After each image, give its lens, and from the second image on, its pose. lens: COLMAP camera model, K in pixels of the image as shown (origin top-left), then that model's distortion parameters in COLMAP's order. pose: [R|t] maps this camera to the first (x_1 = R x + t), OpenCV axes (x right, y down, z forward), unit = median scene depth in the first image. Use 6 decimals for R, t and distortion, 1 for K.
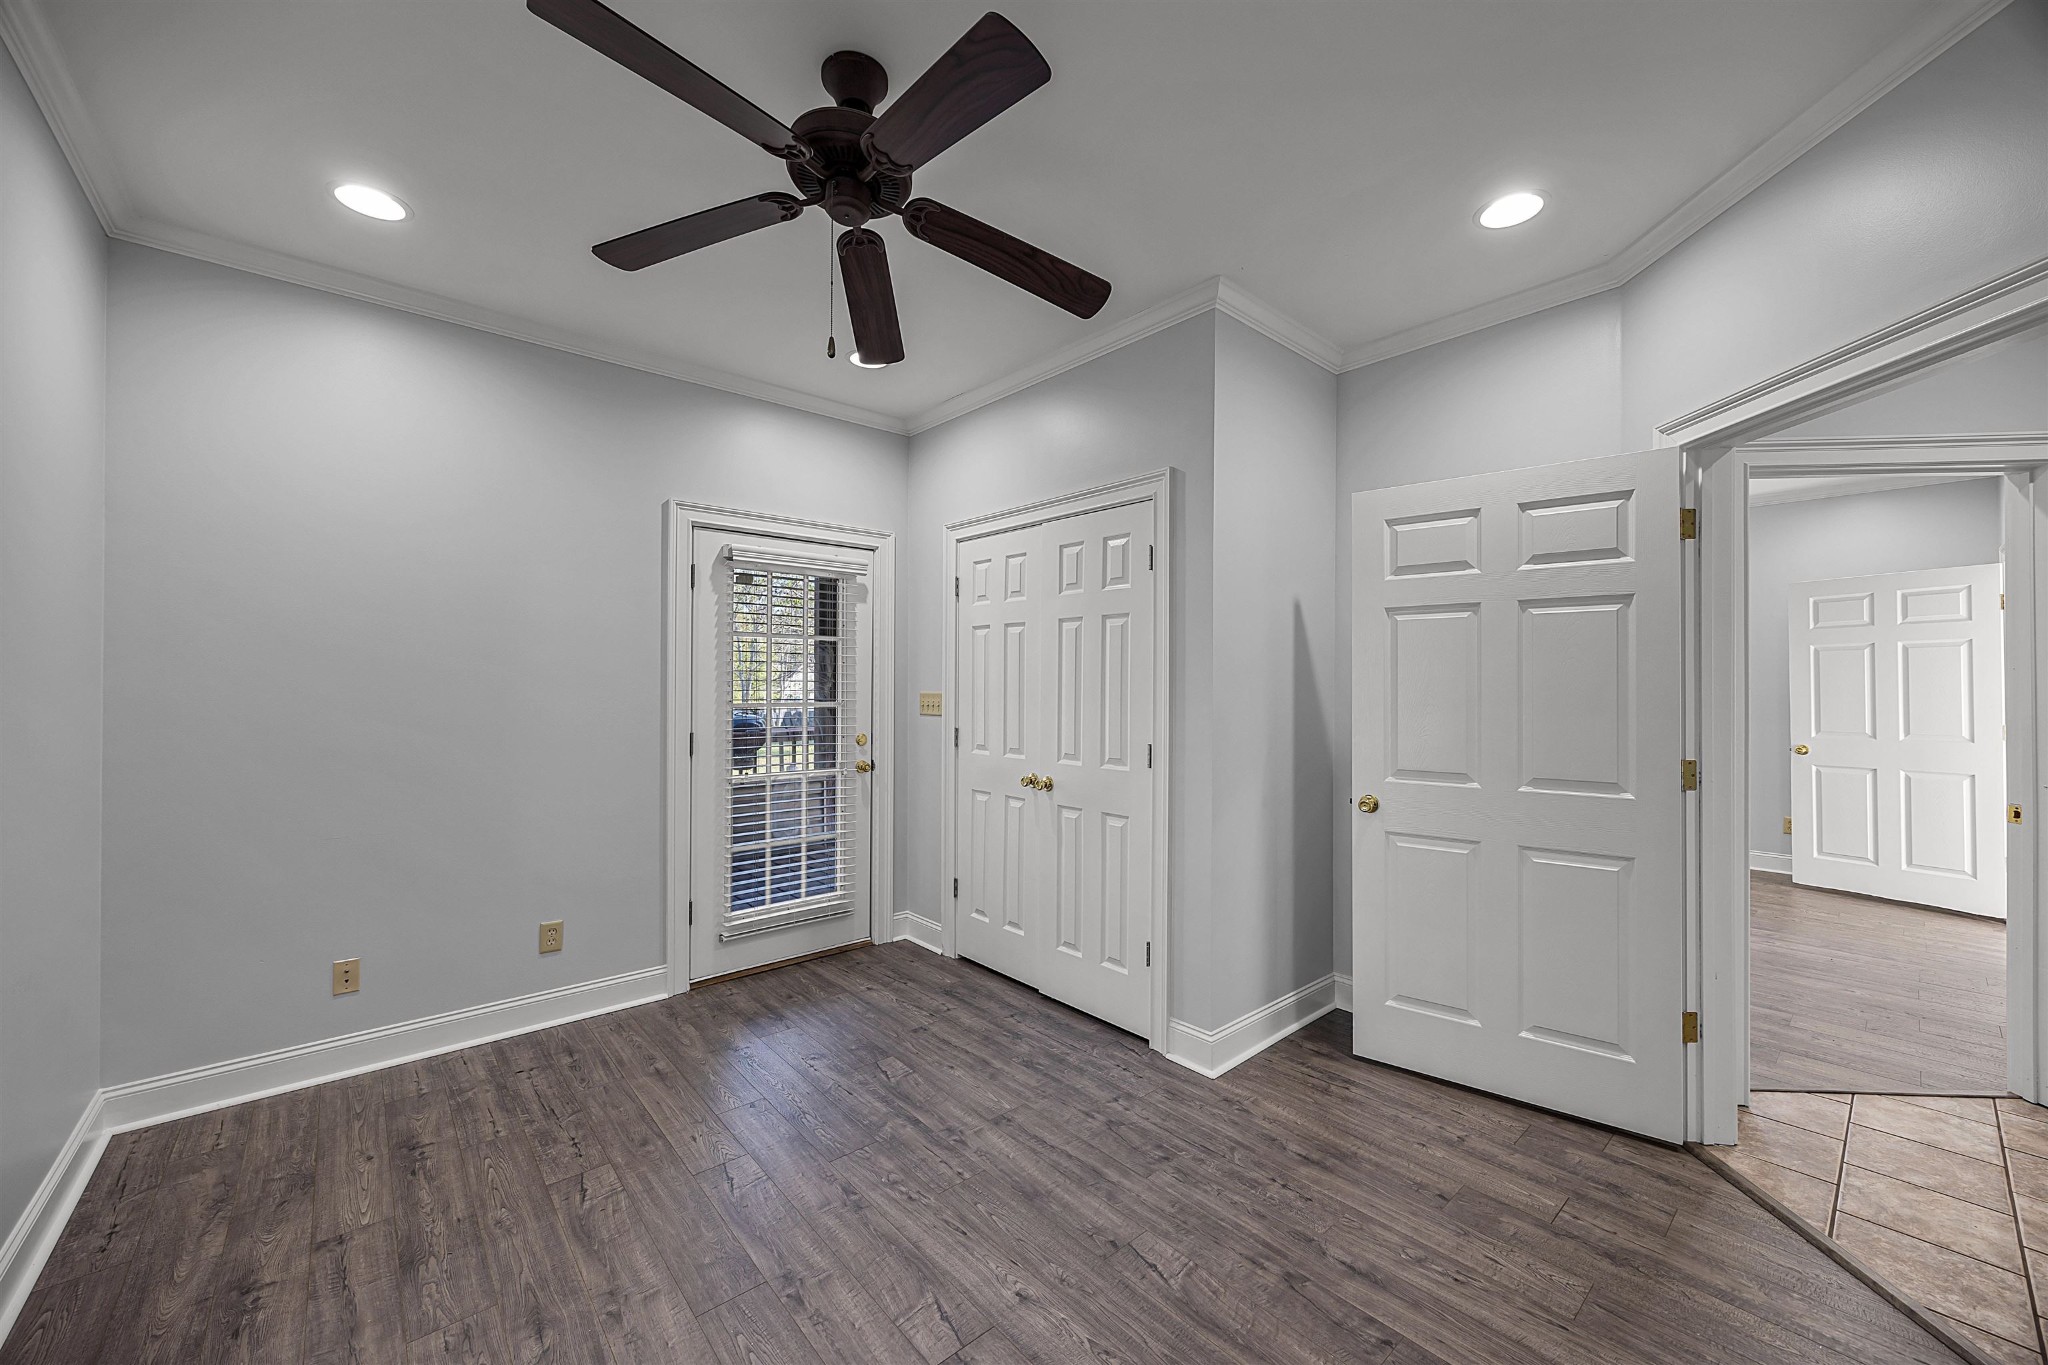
lens RADIAL K [[786.8, 0, 1024.0], [0, 786.8, 682.5], [0, 0, 1]] dist [-0.002962, 0.000187]
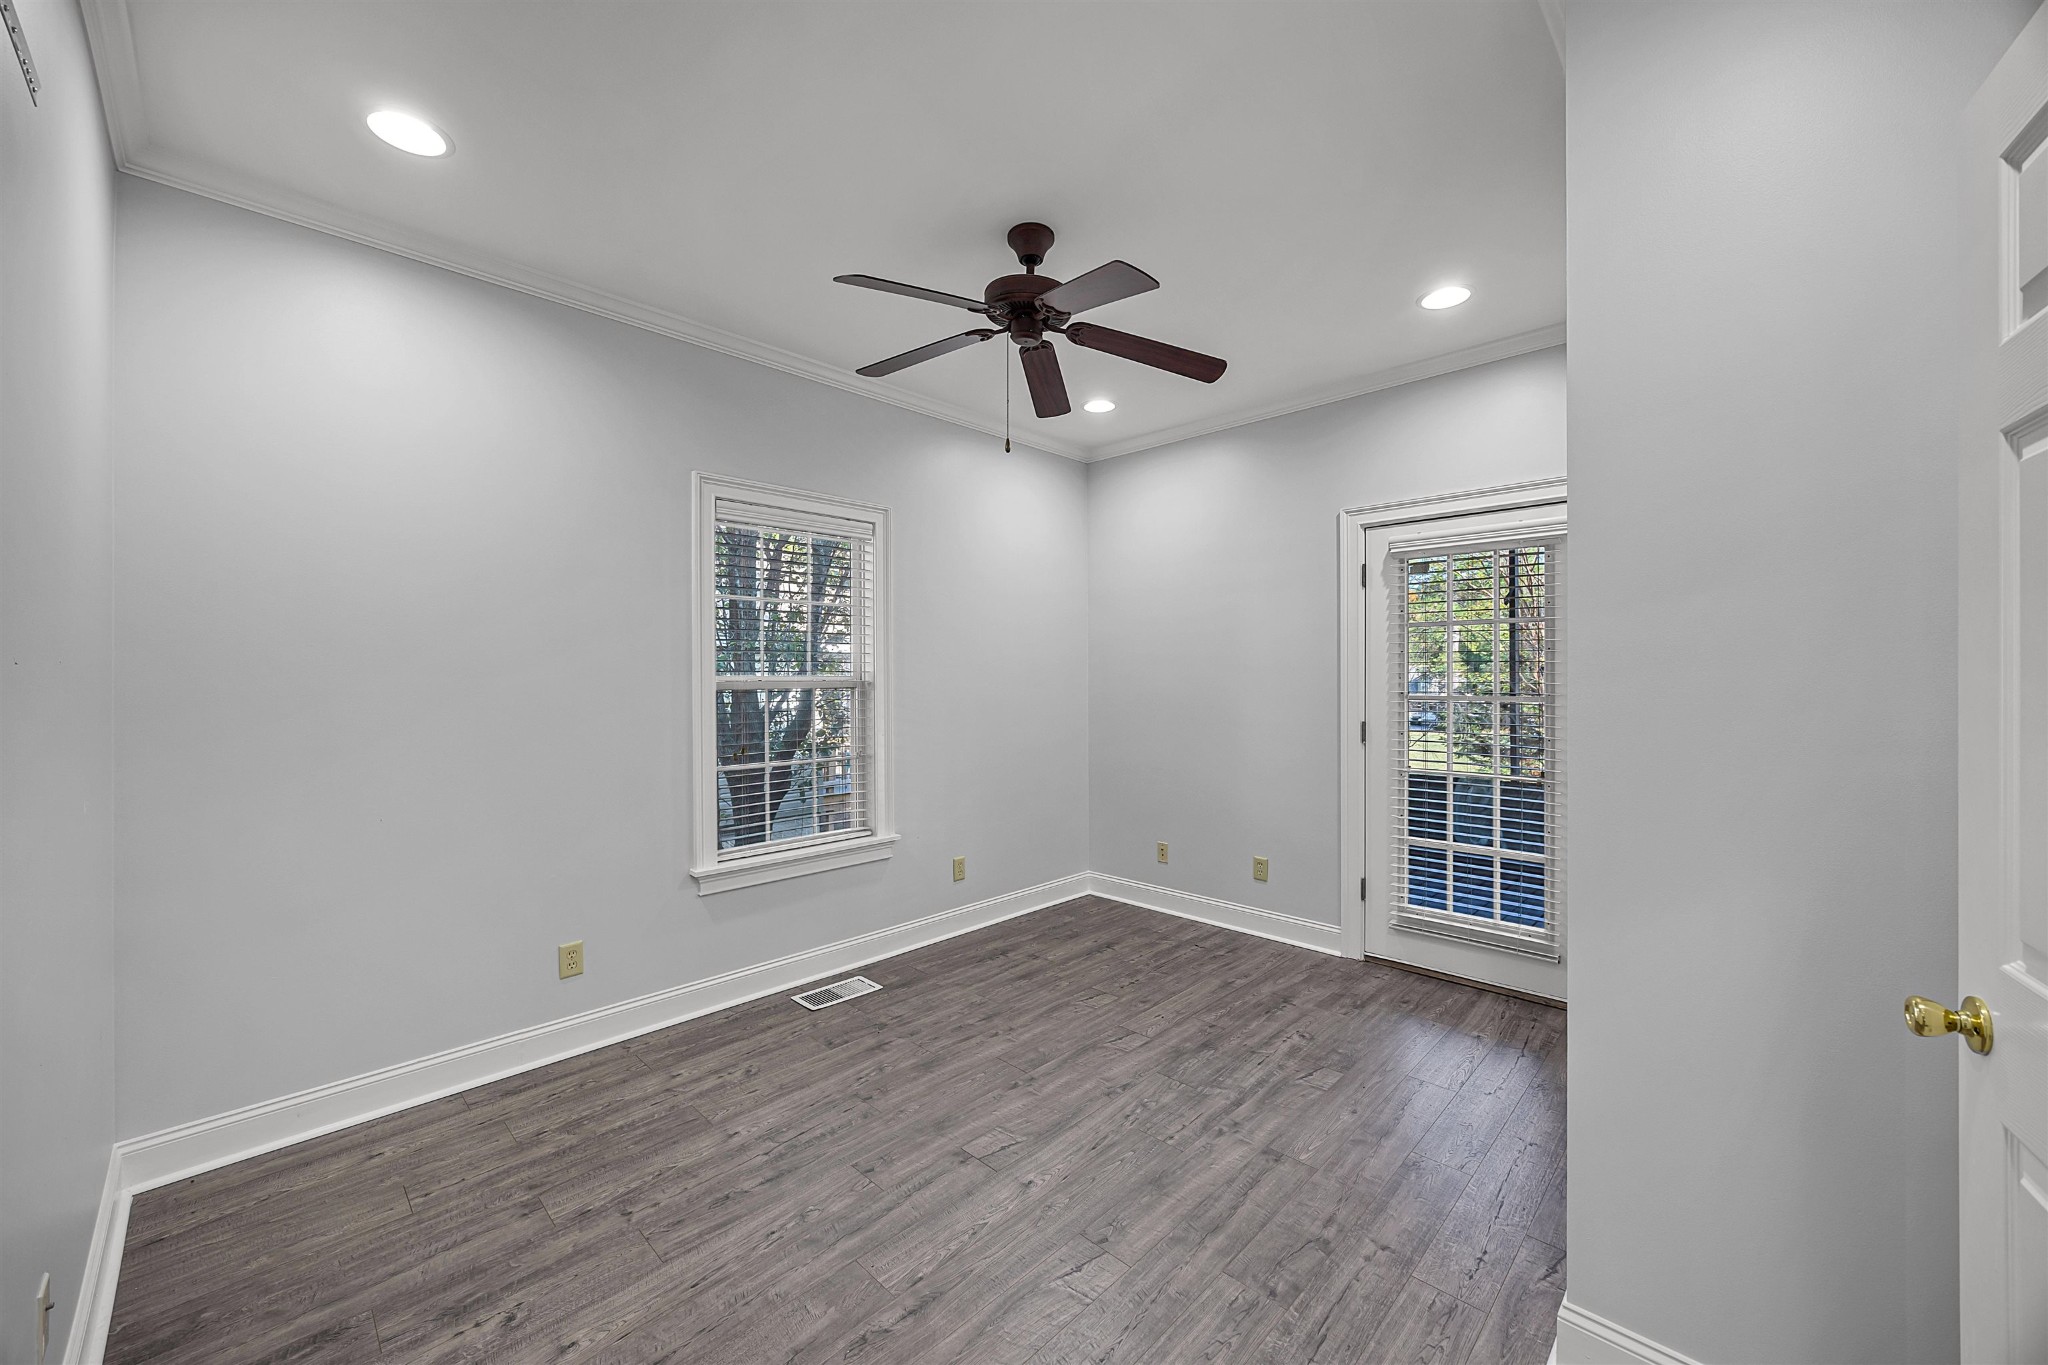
lens RADIAL K [[779.7, 0, 1026.5], [0, 779.7, 676.6], [0, 0, 1]] dist [-0.000845, 0.000055]
pose [[0.068793, -0.003713, -0.997624, 0.780525], [0.007995, 0.999963, -0.003170, 0.003086], [0.997599, -0.007758, 0.068820, 0.600718]]
